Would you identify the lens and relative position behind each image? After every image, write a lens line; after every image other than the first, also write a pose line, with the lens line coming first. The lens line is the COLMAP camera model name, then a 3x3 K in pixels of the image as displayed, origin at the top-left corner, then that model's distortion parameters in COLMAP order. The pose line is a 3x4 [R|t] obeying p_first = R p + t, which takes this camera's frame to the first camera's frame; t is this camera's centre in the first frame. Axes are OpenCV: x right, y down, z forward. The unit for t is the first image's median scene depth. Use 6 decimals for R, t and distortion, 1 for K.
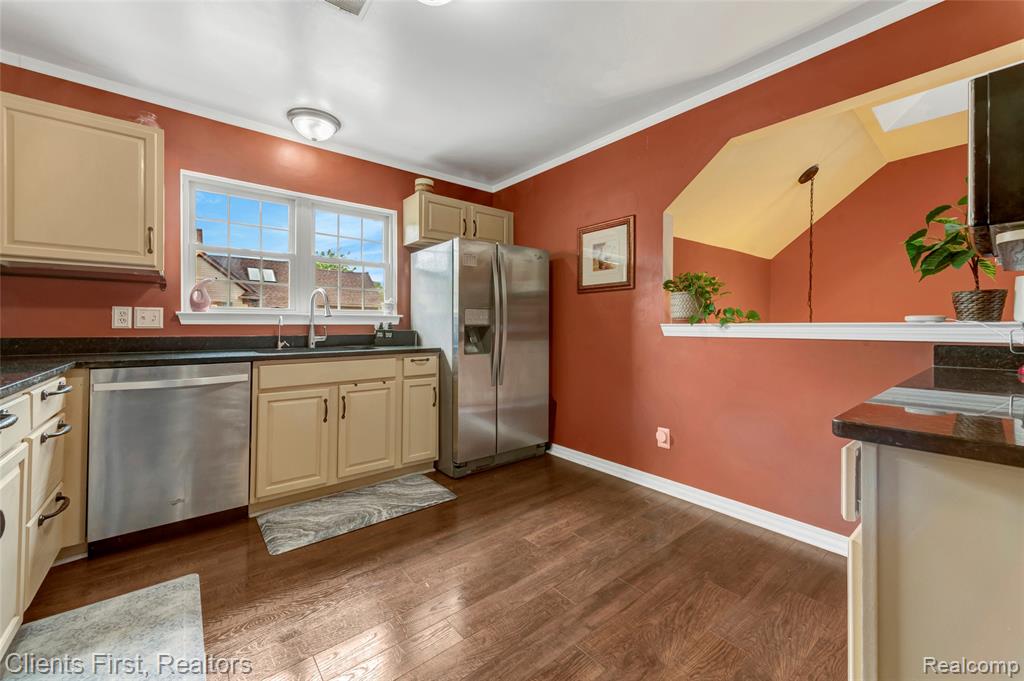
lens RADIAL K [[407.4, 0, 510.7], [0, 407.4, 323.7], [0, 0, 1]] dist [0.000298, 0.000082]
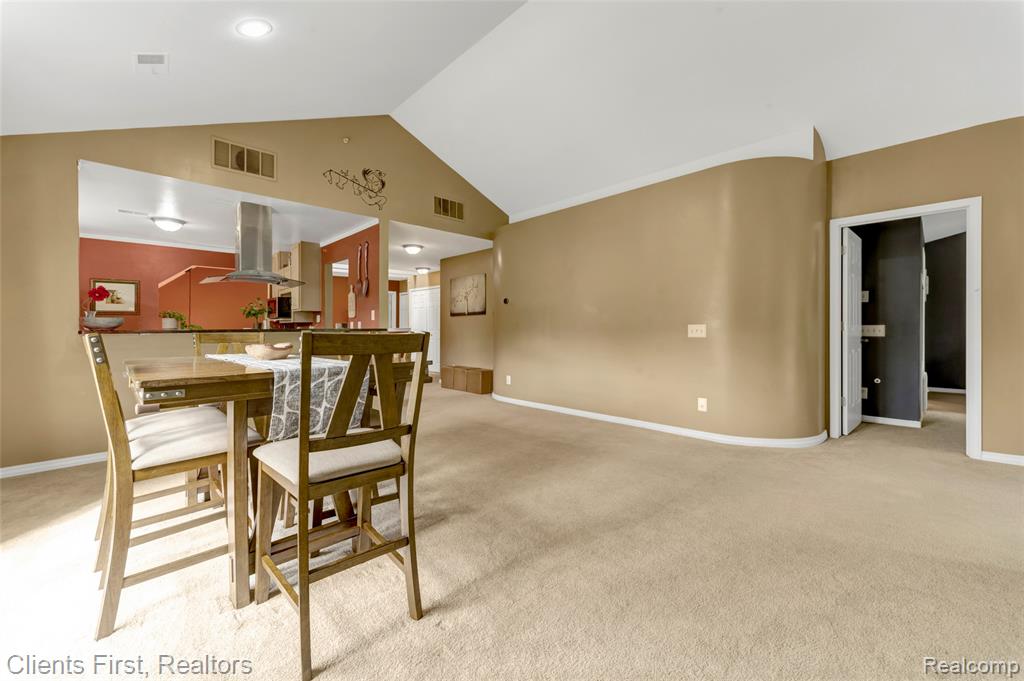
lens RADIAL K [[405.4, 0, 507.4], [0, 405.4, 333.6], [0, 0, 1]] dist [0.002816, 0.000395]
pose [[-0.091381, -0.008115, 0.995783, -2.200448], [0.000382, 0.999966, 0.008184, -0.002065], [-0.995816, 0.001128, -0.091375, -0.820322]]
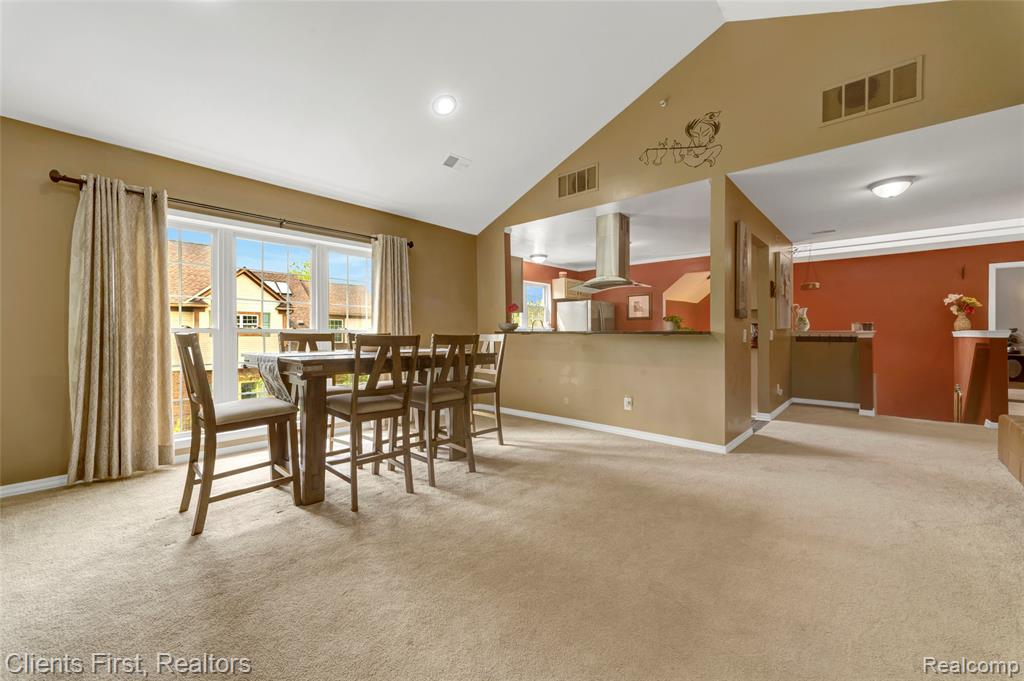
lens RADIAL K [[402.9, 0, 516.7], [0, 402.9, 338.2], [0, 0, 1]] dist [0.001204, 0.000039]
pose [[0.987063, -0.003841, 0.160285, -1.106553], [0.000528, 0.999785, 0.020710, -0.016381], [-0.160330, -0.020357, 0.986853, -1.656647]]
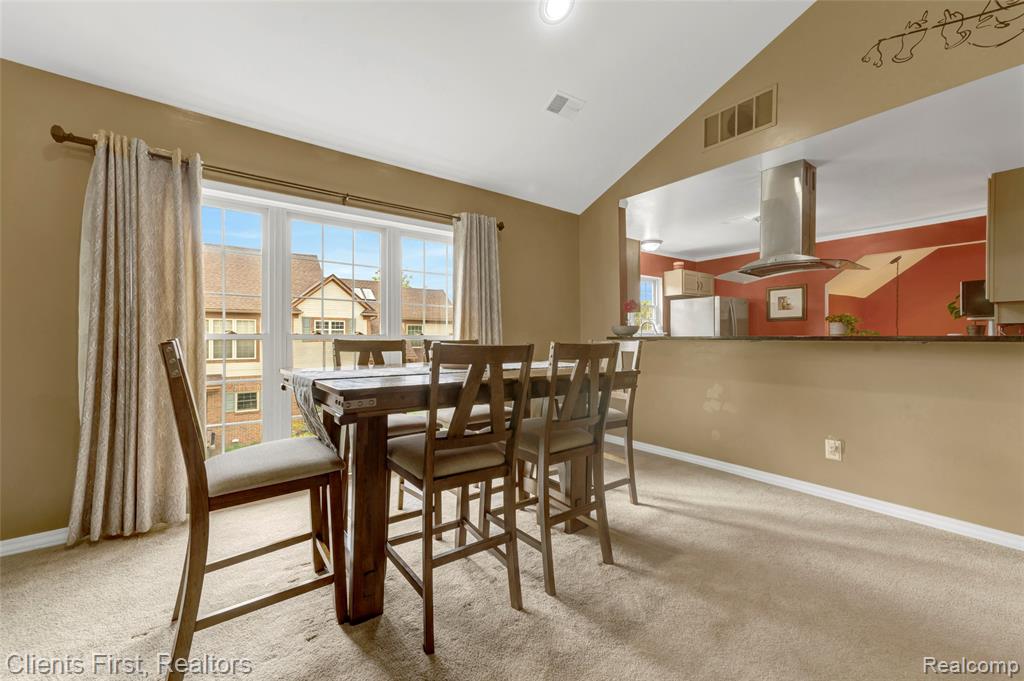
lens RADIAL K [[410.2, 0, 510.2], [0, 410.2, 341.3], [0, 0, 1]] dist [0.018462, 0.000200]
pose [[0.999250, -0.002769, -0.038630, -1.195030], [0.003379, 0.999871, 0.015725, -0.017887], [0.038581, -0.015843, 0.999130, -1.237732]]
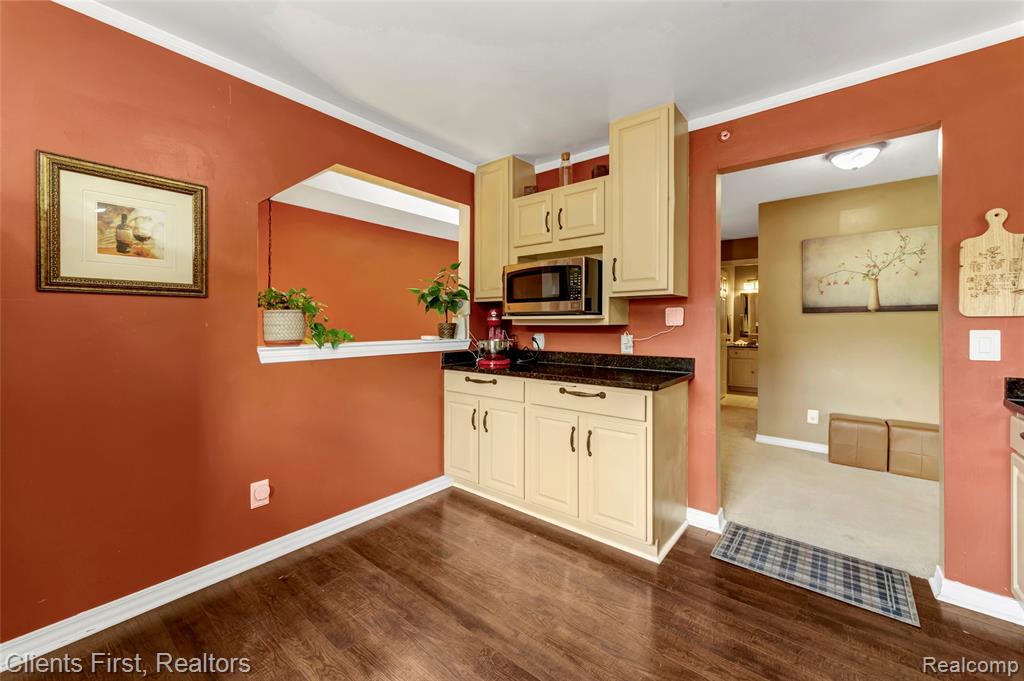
lens RADIAL K [[396.3, 0, 516.9], [0, 396.3, 325.1], [0, 0, 1]] dist [0.000788, 0.000201]
pose [[-0.198427, -0.003904, 0.980108, -0.472966], [-0.009301, 0.999955, 0.002100, -0.049655], [-0.980072, -0.008700, -0.198454, 0.678303]]
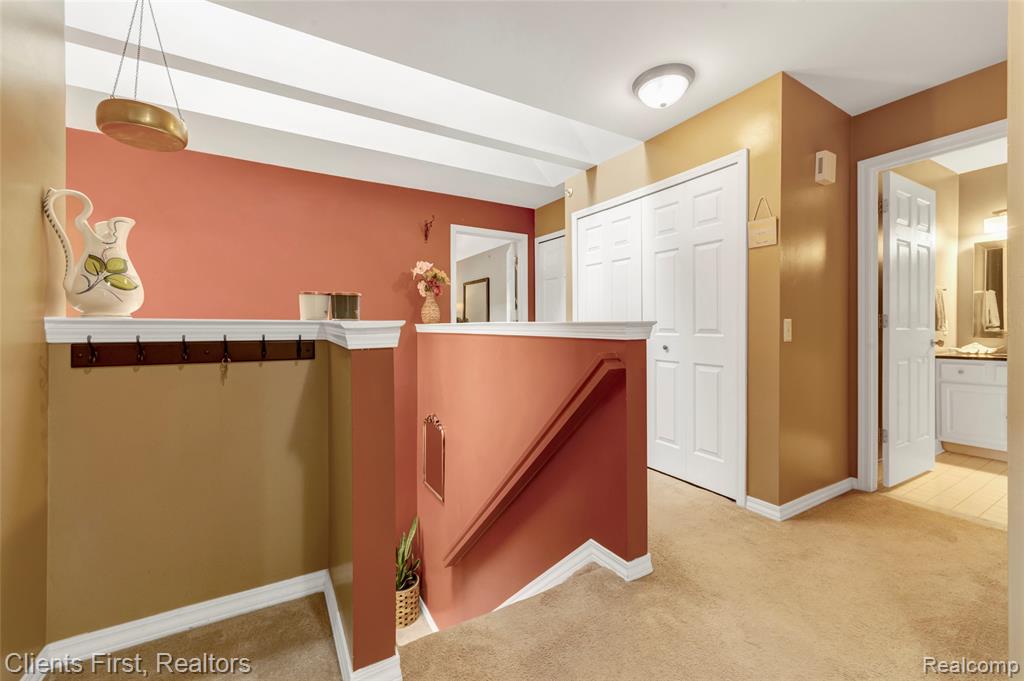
lens RADIAL K [[411.4, 0, 505.8], [0, 411.4, 326.2], [0, 0, 1]] dist [0.002007, 0.000220]
pose [[0.158344, -0.004379, 0.987374, 0.463066], [-0.004803, 0.999975, 0.005205, -0.005257], [-0.987372, -0.005567, 0.158319, -0.201476]]
